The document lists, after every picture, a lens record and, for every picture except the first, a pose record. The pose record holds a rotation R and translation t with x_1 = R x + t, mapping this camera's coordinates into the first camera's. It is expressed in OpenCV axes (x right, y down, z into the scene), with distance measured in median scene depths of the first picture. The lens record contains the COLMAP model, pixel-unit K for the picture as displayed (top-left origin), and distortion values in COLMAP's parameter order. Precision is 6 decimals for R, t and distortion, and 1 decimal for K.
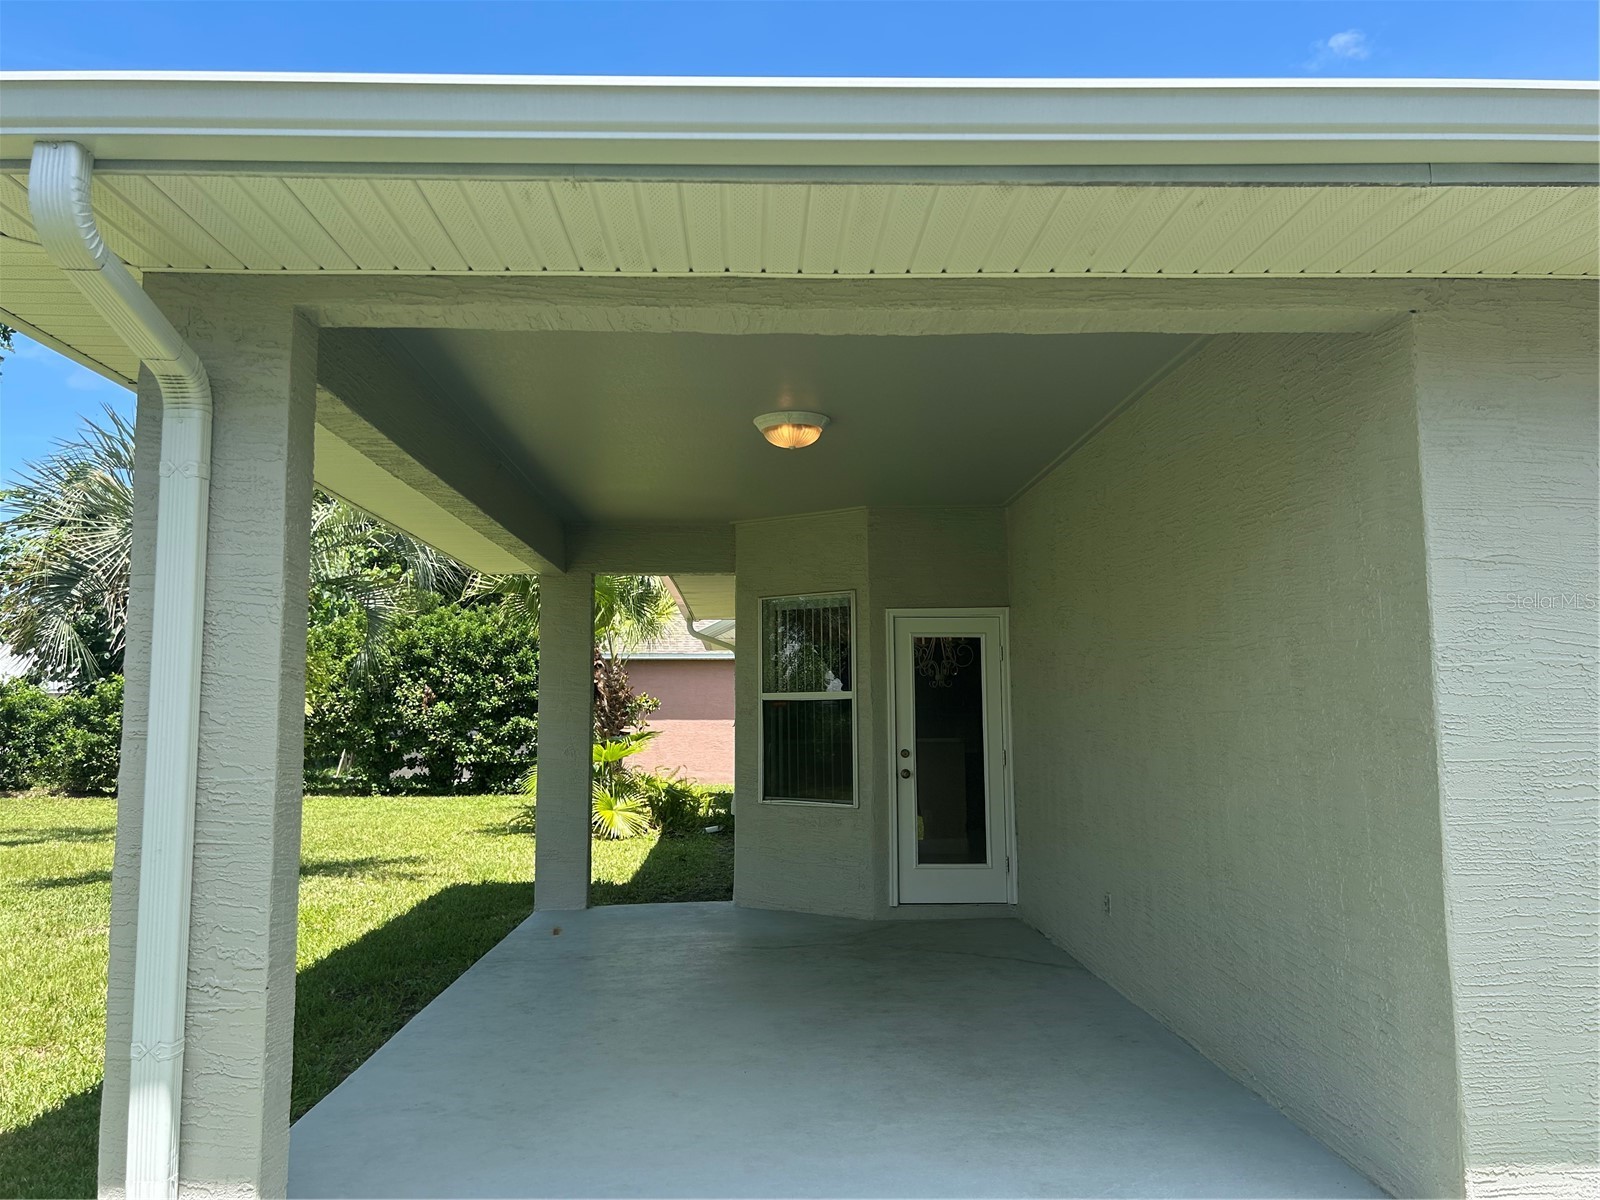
lens RADIAL K [[1208.8, 0, 789.4], [0, 1208.8, 588.3], [0, 0, 1]] dist [0.049292, -0.059581]
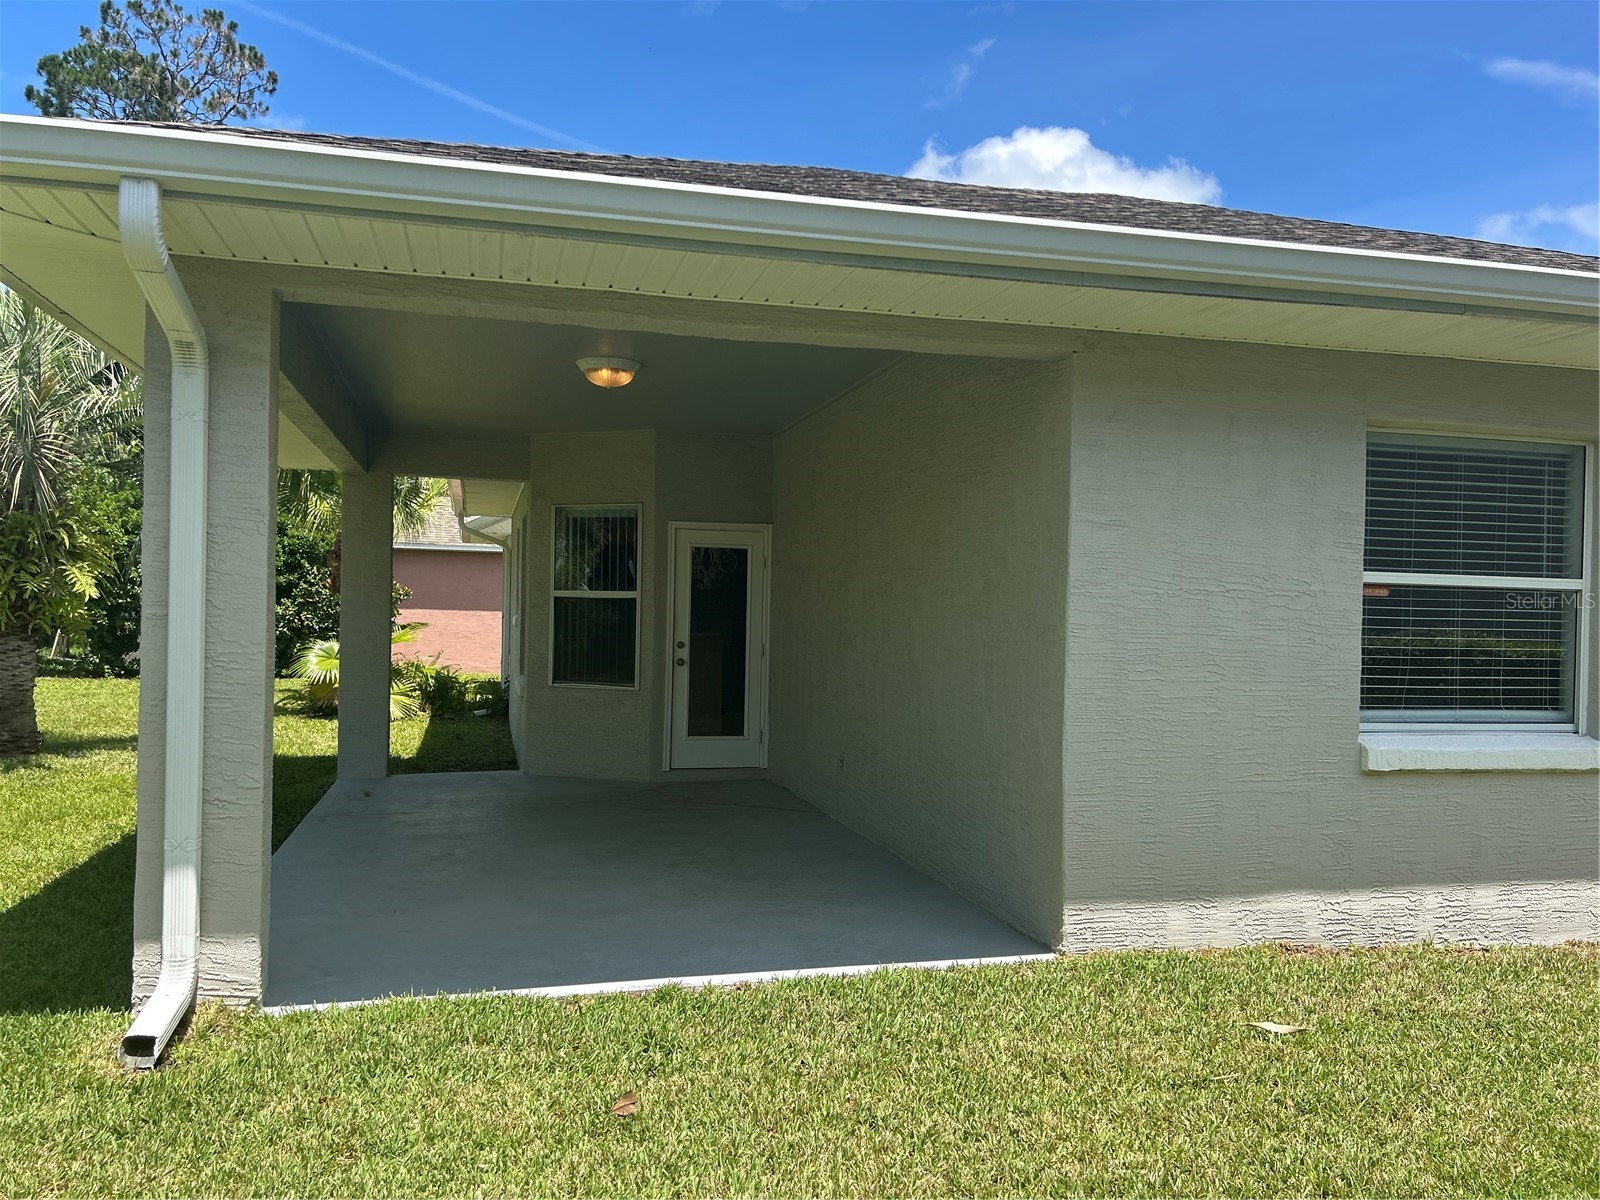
lens RADIAL K [[1208.8, 0, 792.6], [0, 1208.8, 615.3], [0, 0, 1]] dist [0.049292, -0.059581]
pose [[0.975244, 0.024543, 0.219767, -0.059483], [-0.048336, 0.993449, 0.103551, -0.019828], [-0.215786, -0.111610, 0.970041, -0.168278]]
